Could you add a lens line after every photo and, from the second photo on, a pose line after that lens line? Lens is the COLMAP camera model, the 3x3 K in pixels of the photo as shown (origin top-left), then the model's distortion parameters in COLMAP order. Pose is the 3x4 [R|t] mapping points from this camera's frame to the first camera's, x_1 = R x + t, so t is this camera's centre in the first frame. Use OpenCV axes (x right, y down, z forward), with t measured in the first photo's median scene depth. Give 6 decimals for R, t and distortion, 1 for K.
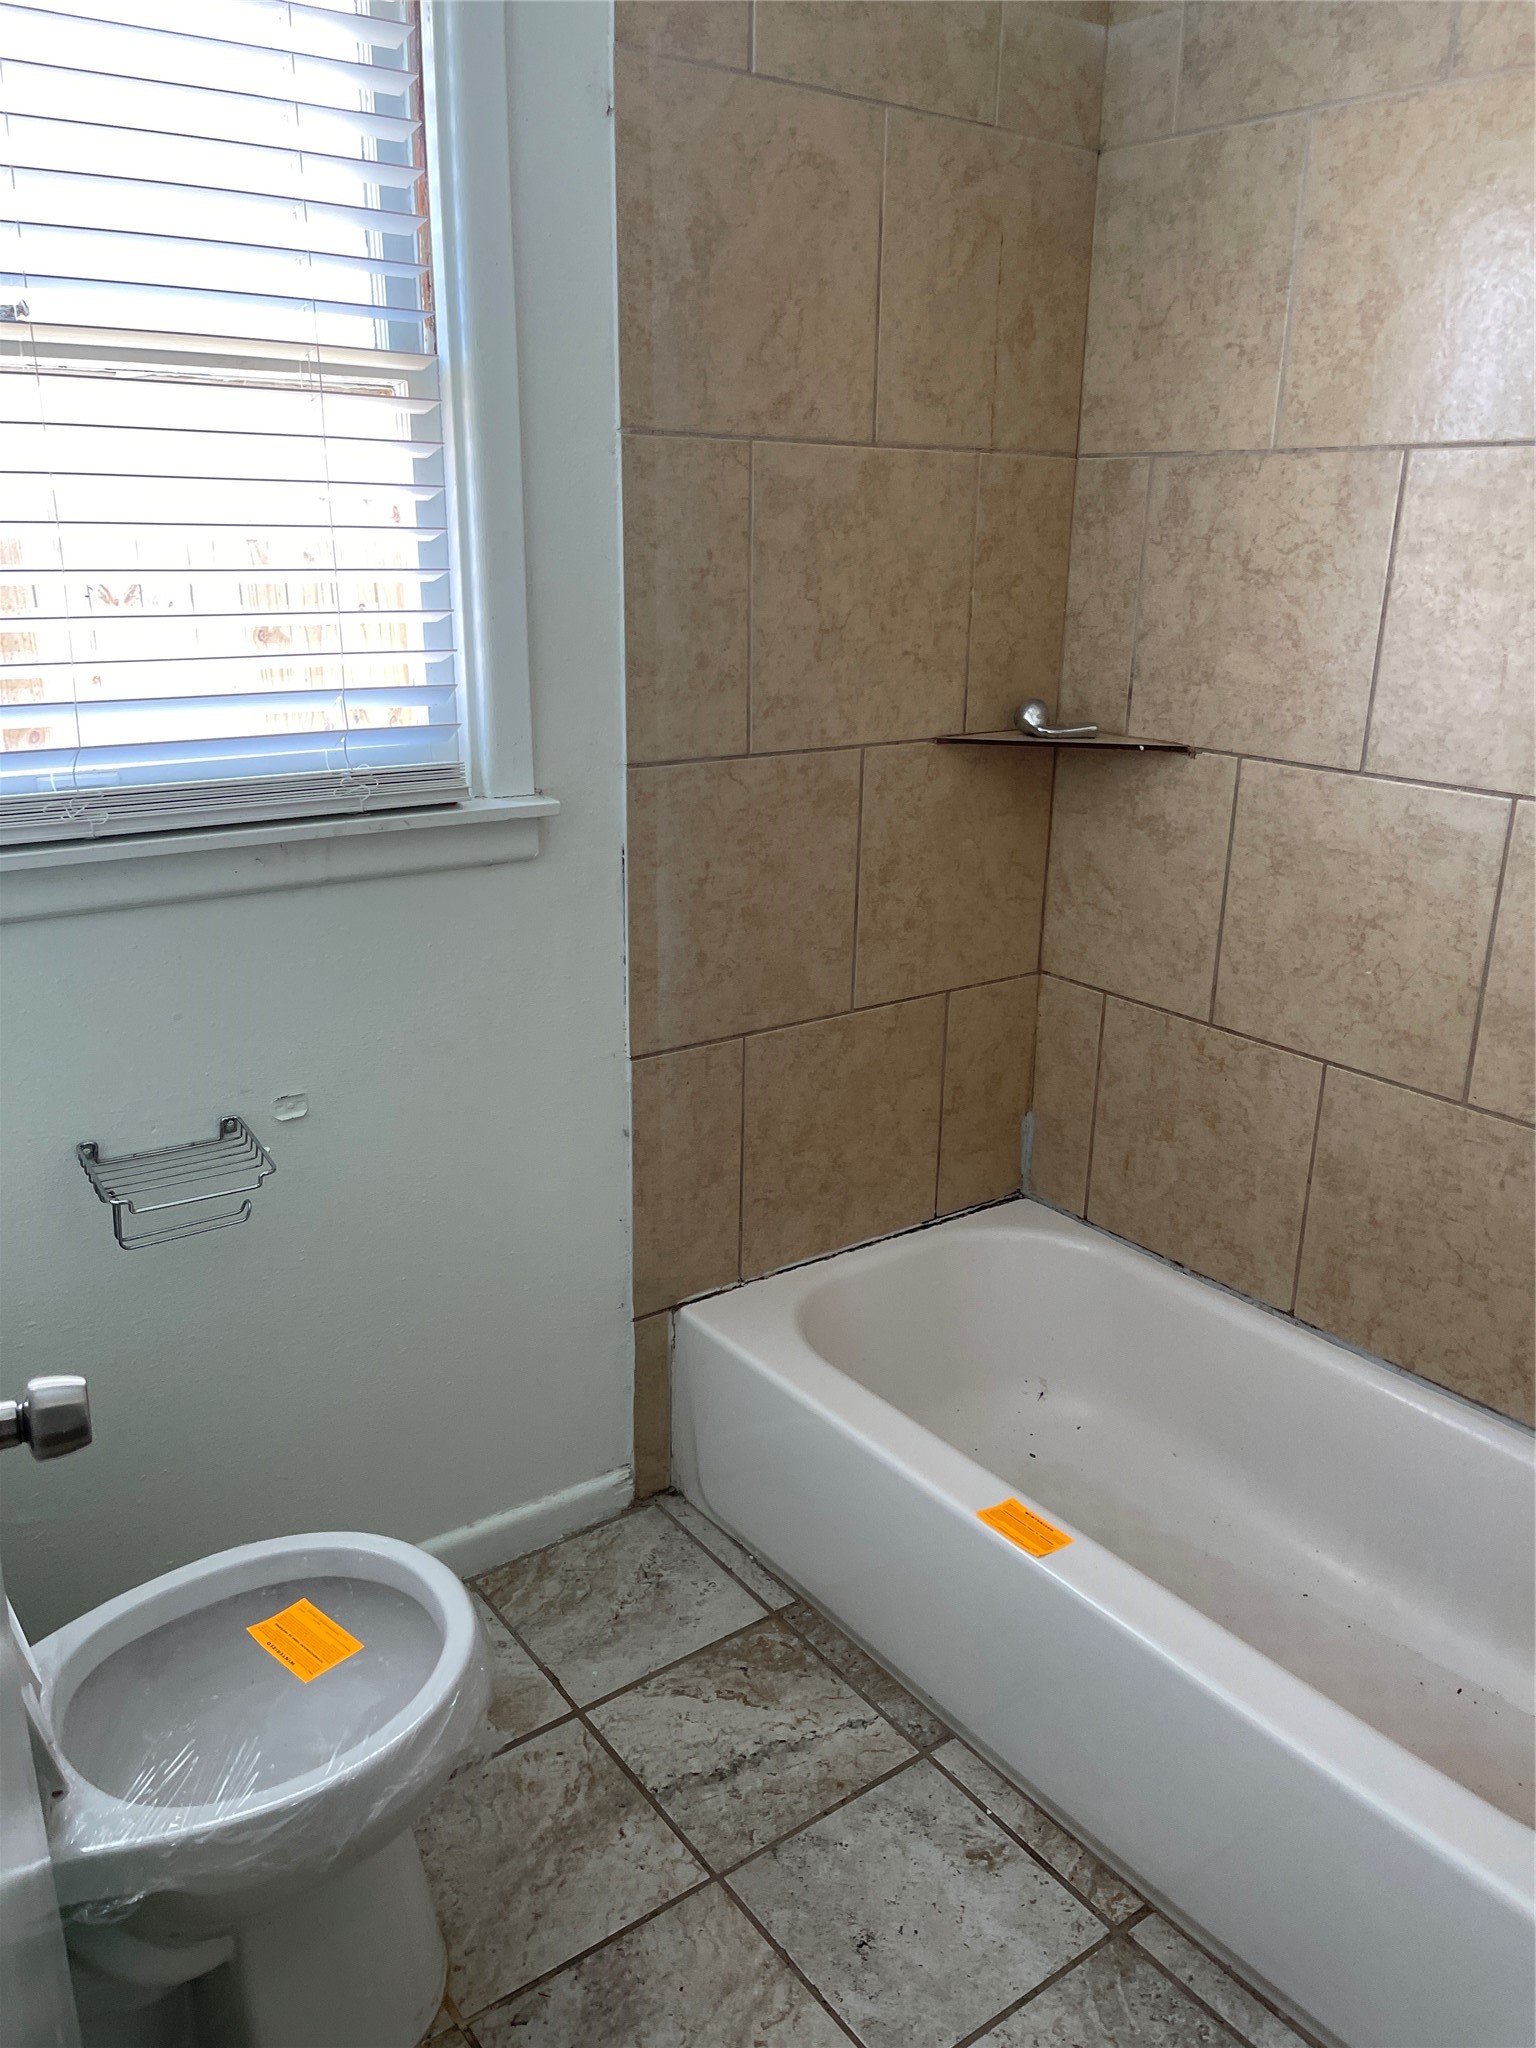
lens RADIAL K [[1540.7, 0, 763.2], [0, 1540.7, 1029.8], [0, 0, 1]] dist [0.019874, -0.019171]
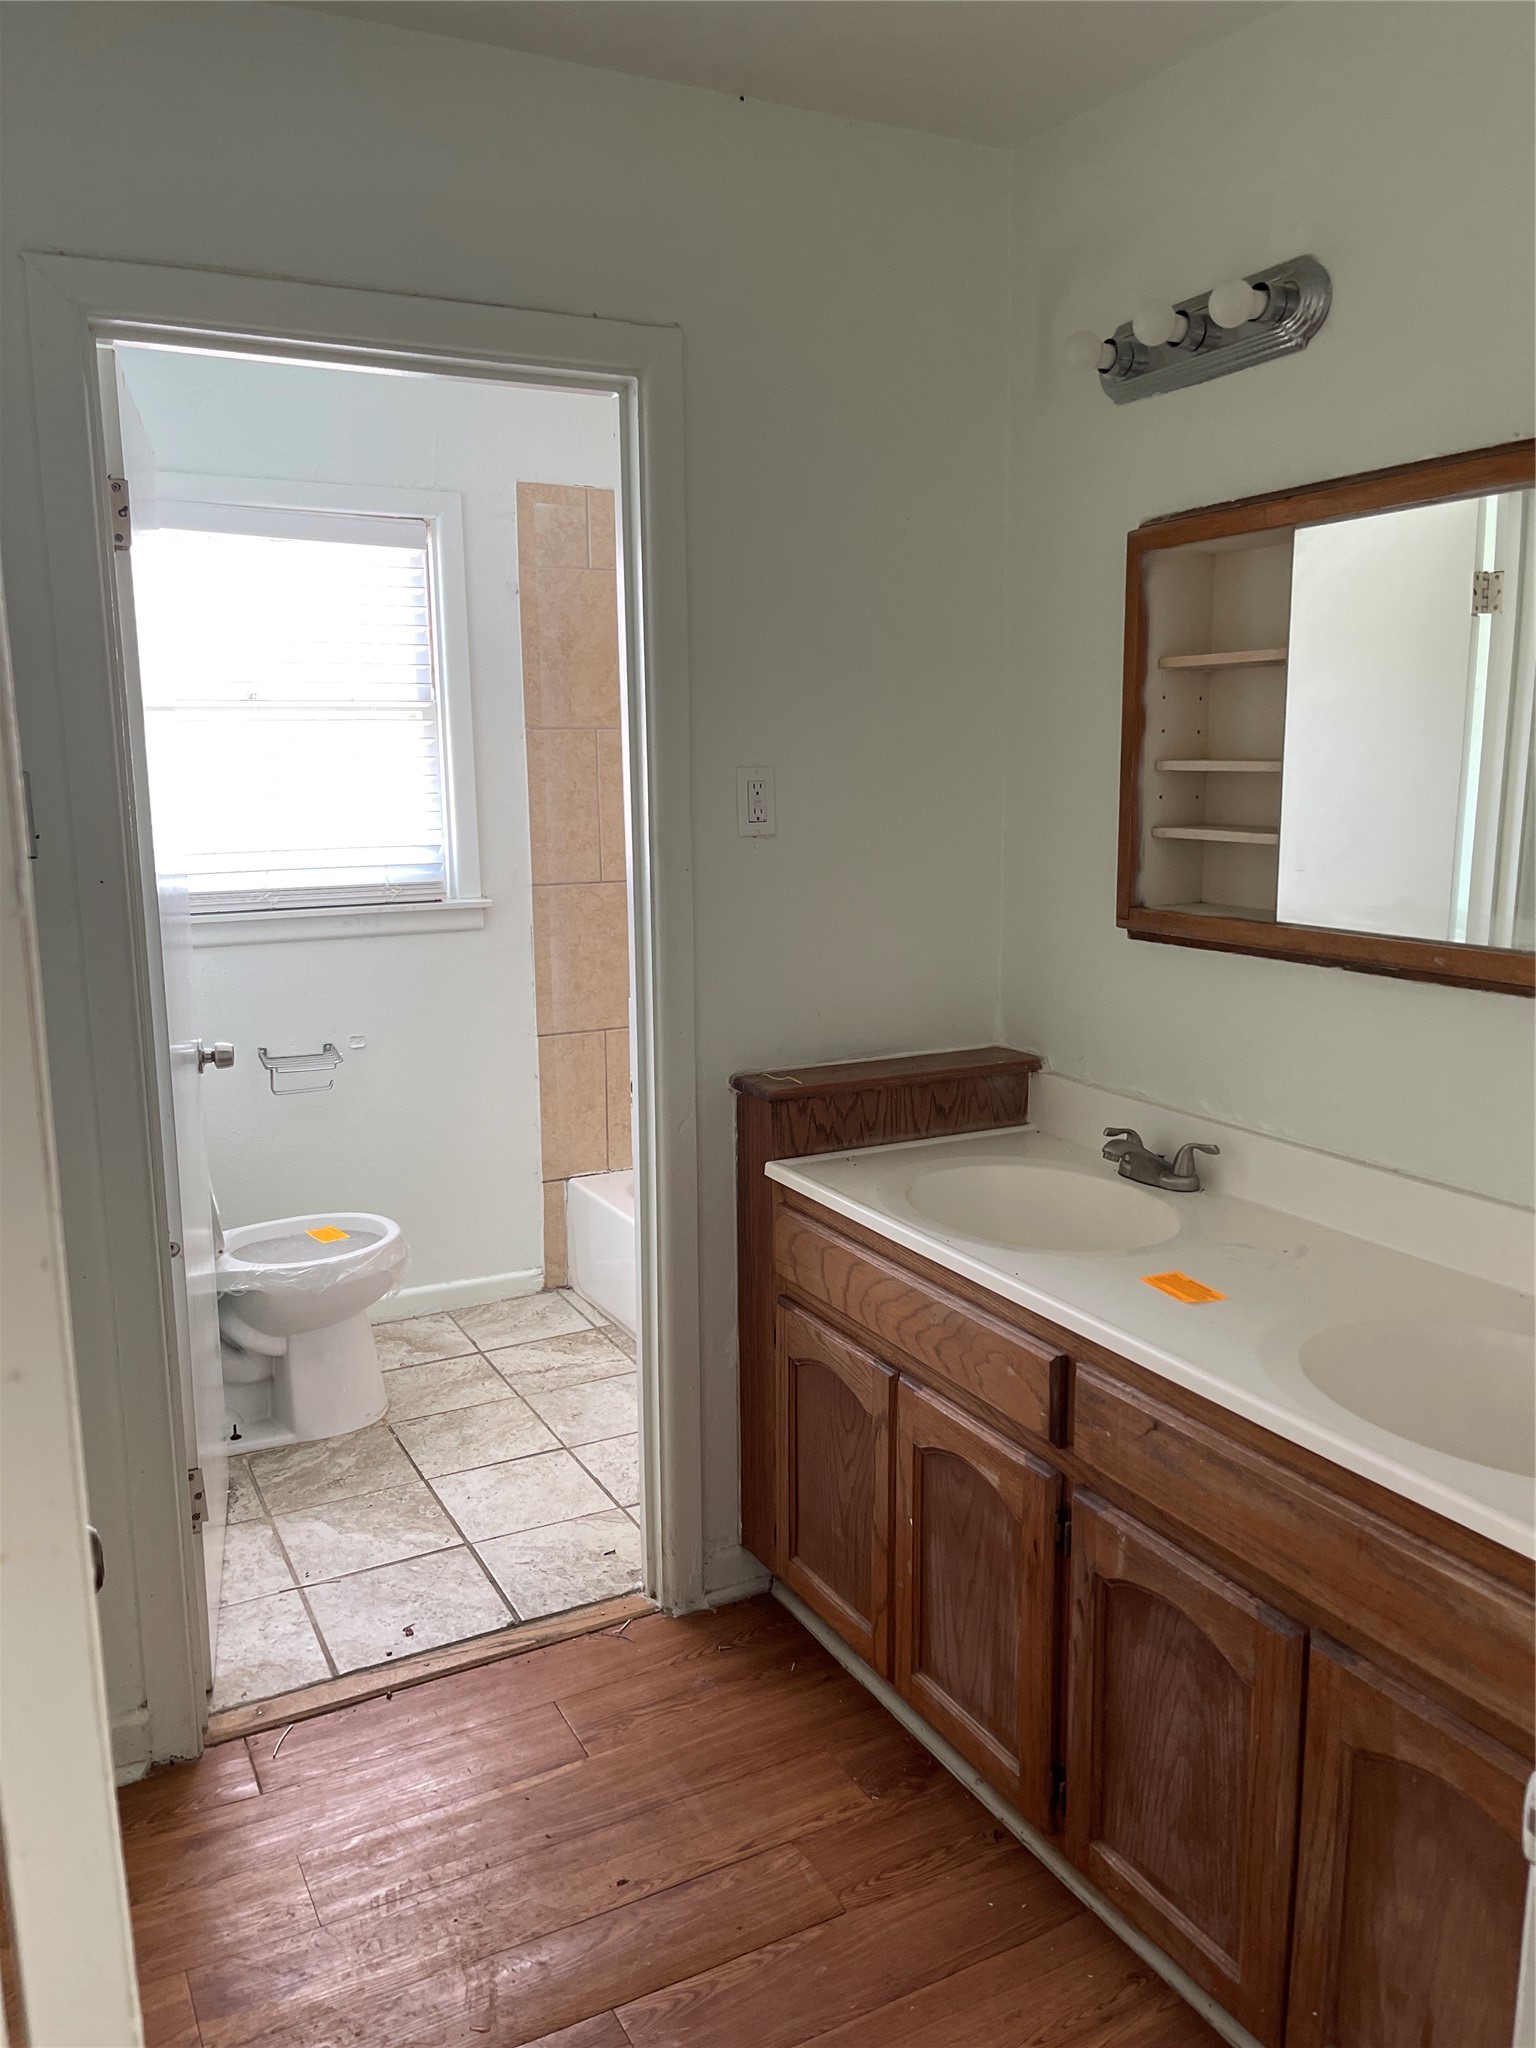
lens RADIAL K [[1540.7, 0, 771.1], [0, 1540.7, 1025.1], [0, 0, 1]] dist [0.019874, -0.019171]
pose [[0.987759, 0.002576, -0.155968, 0.534205], [-0.024650, 0.989878, -0.139765, 0.283570], [0.154030, 0.141899, 0.977824, -0.898918]]
